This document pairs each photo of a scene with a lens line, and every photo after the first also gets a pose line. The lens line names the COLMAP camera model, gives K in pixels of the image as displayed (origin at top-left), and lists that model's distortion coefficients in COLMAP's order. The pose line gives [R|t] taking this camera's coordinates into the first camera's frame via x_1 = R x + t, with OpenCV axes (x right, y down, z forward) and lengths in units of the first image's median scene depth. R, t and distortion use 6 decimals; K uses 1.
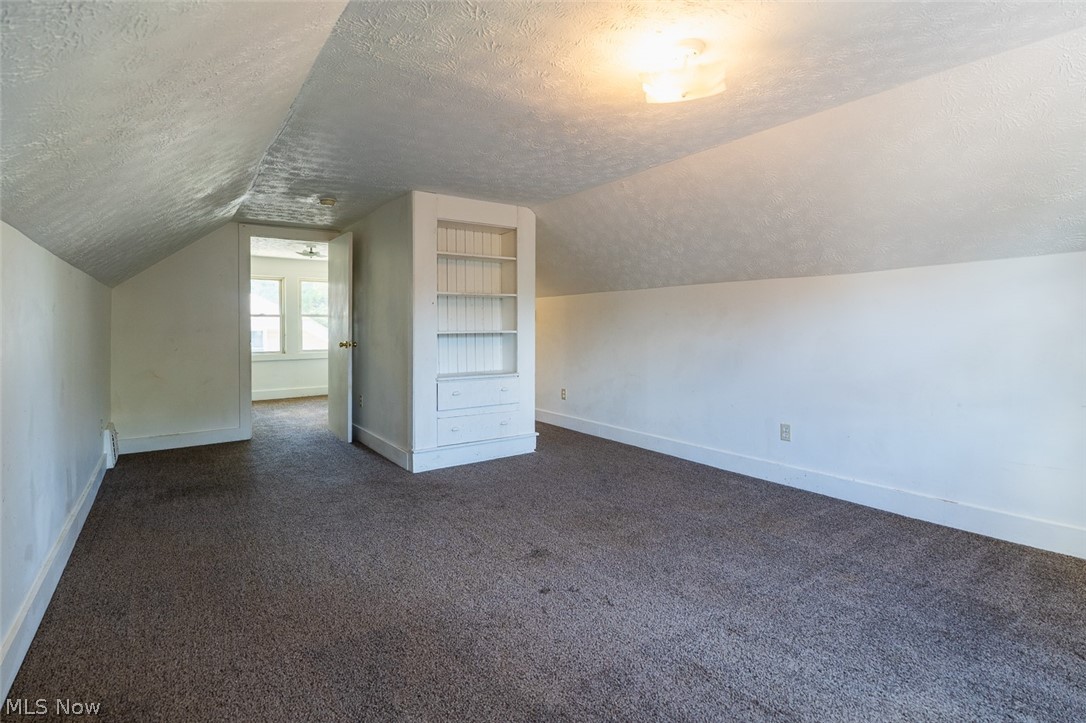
lens RADIAL K [[518.2, 0, 542.1], [0, 518.2, 333.3], [0, 0, 1]] dist [-0.015869, 0.000007]
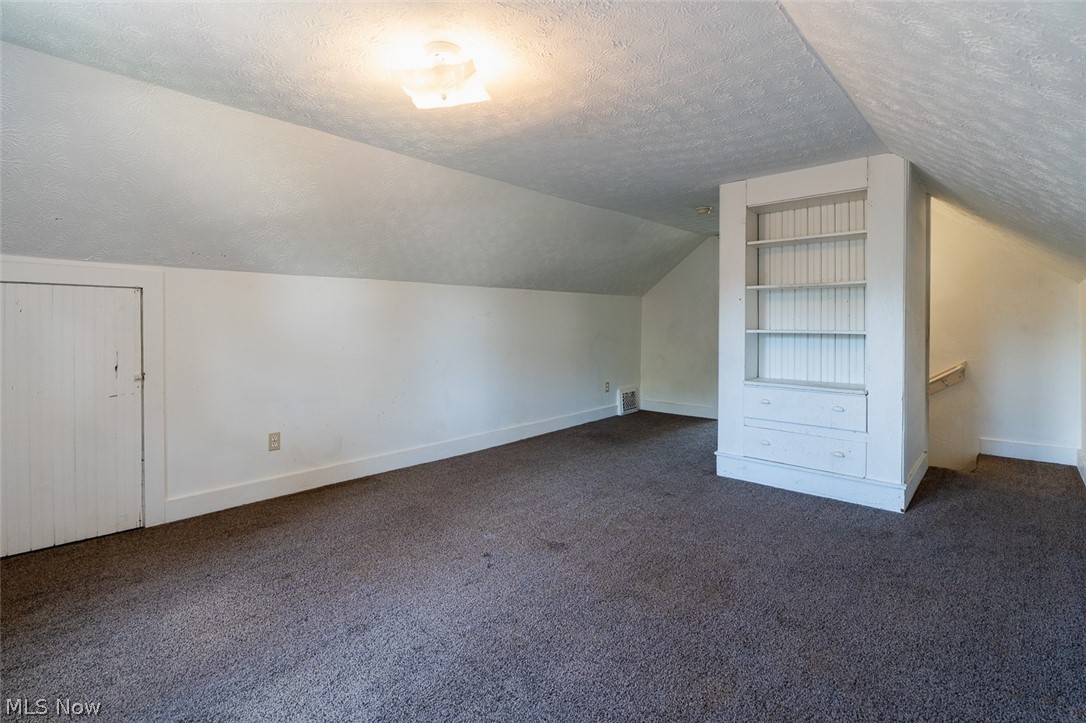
lens RADIAL K [[508.9, 0, 548.1], [0, 508.9, 320.7], [0, 0, 1]] dist [-0.013469, -0.000003]
pose [[0.212030, -0.004834, -0.977251, 0.545043], [-0.016056, 0.999836, -0.008429, -0.006166], [0.977131, 0.017478, 0.211918, 0.427006]]
